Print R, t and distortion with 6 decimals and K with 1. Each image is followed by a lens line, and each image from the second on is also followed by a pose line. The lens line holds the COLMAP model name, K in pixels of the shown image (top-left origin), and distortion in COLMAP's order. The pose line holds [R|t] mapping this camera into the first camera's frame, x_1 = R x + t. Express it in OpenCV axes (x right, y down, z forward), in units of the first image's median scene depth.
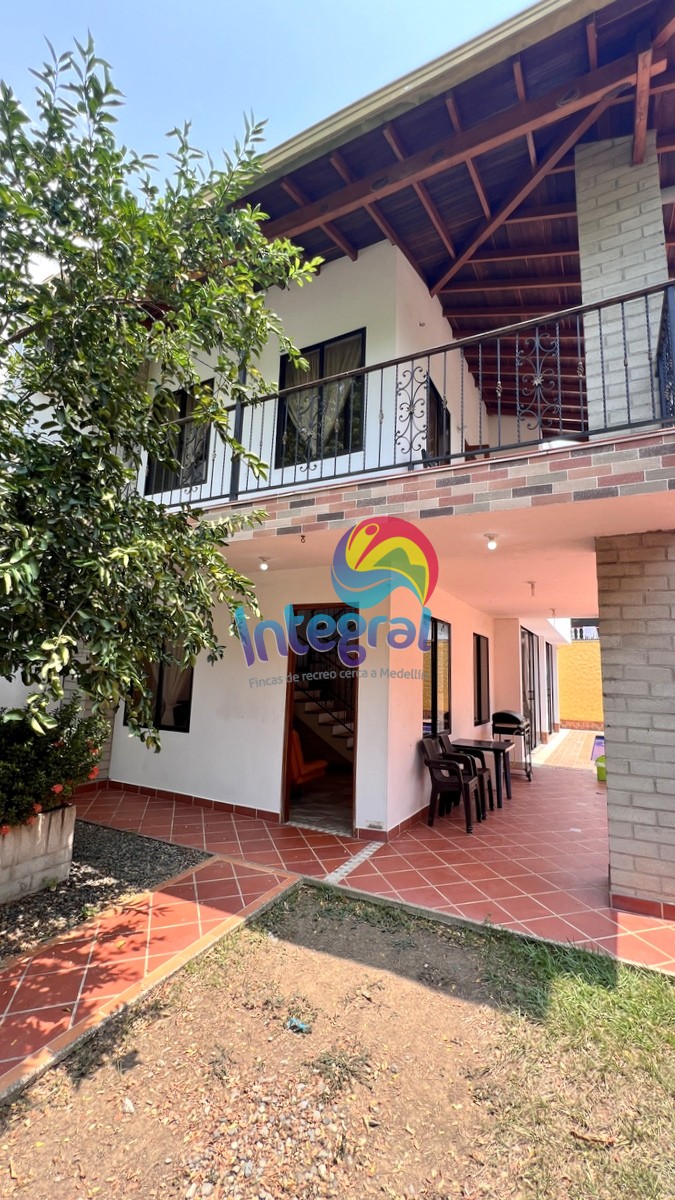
lens RADIAL K [[486.8, 0, 337.5], [0, 486.8, 600.0], [0, 0, 1]] dist [-0.001729, 0.000137]
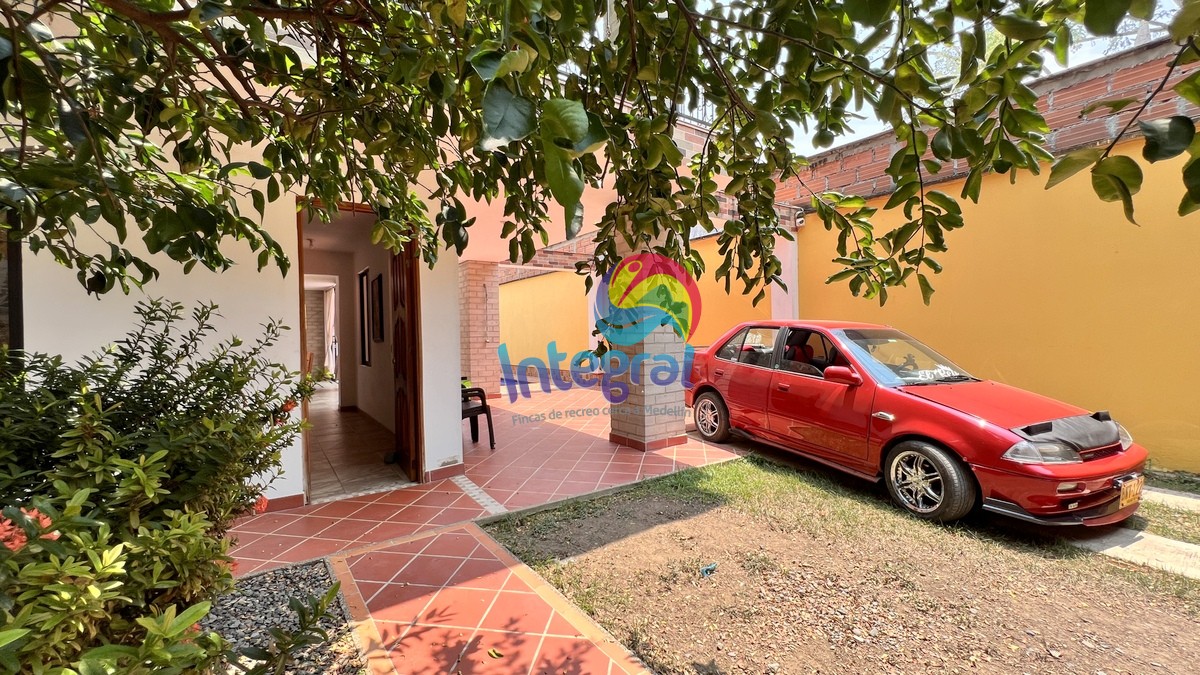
lens RADIAL K [[483.0, 0, 597.9], [0, 483.0, 335.3], [0, 0, 1]] dist [-0.002049, 0.000129]
pose [[0.456126, -0.040351, 0.889000, -0.812192], [-0.102549, 0.989933, 0.097548, 0.160888], [-0.883987, -0.135661, 0.447396, 0.536910]]
